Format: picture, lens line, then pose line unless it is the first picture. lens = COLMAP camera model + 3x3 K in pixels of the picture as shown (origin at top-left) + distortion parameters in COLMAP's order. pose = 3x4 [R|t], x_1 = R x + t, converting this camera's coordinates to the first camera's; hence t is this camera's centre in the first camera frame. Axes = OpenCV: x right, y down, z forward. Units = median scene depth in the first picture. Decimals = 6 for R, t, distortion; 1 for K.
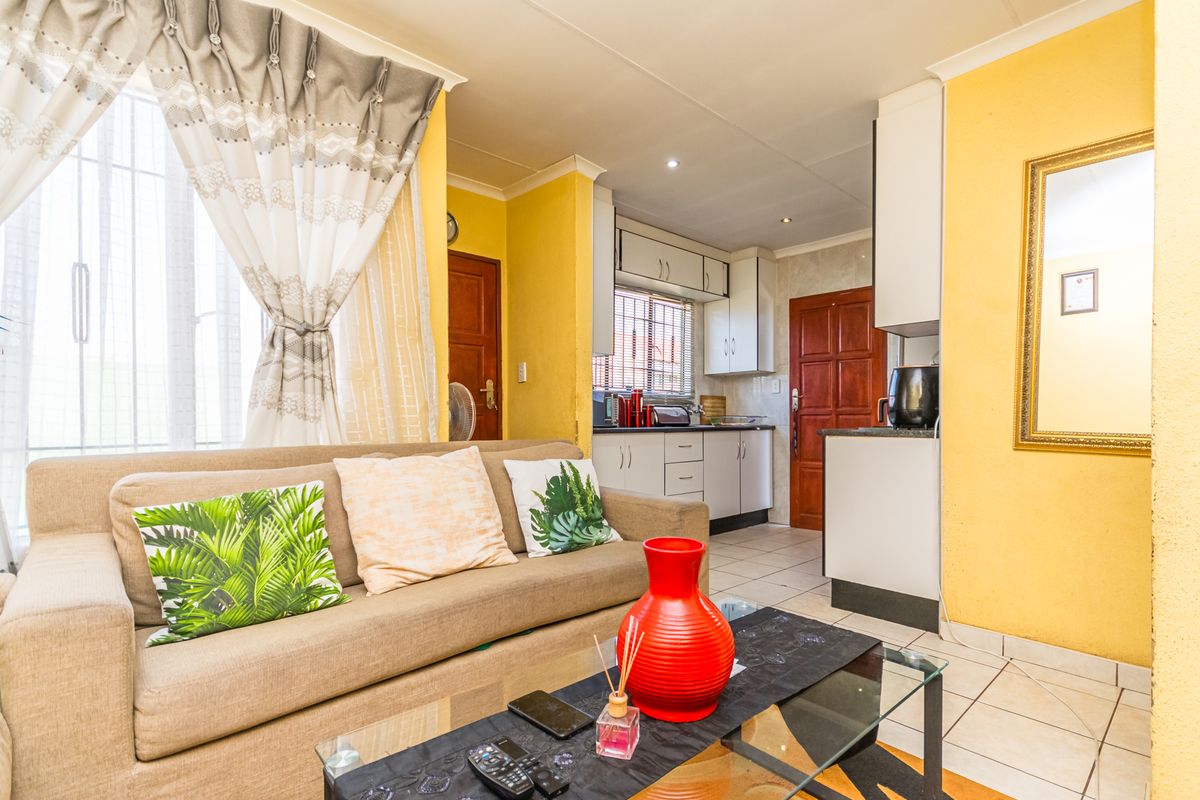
lens RADIAL K [[552.9, 0, 600.7], [0, 552.9, 412.3], [0, 0, 1]] dist [-0.002451, -0.000026]
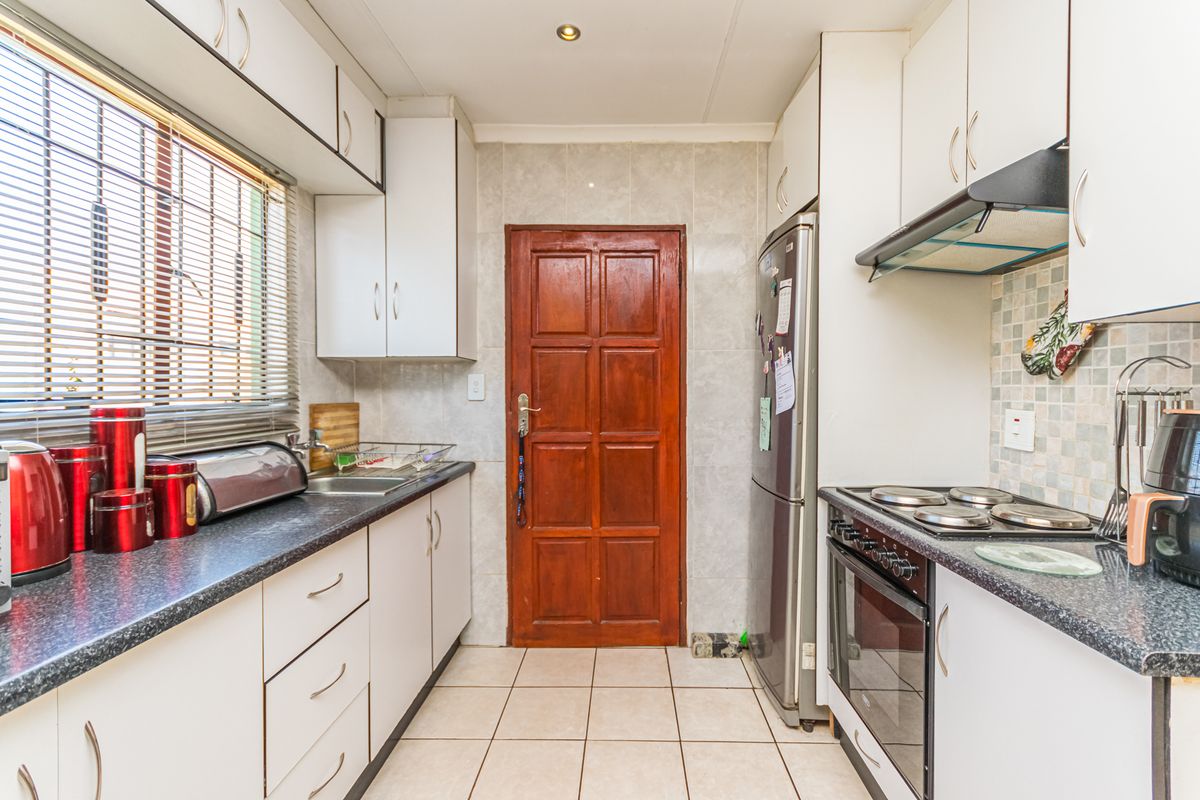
lens RADIAL K [[497.7, 0, 602.5], [0, 497.7, 401.4], [0, 0, 1]] dist [-0.016796, -0.000288]
pose [[0.647376, -0.024989, 0.761761, 0.033660], [-0.005960, 0.999266, 0.037845, -0.053005], [-0.762147, -0.029040, 0.646752, 0.611046]]
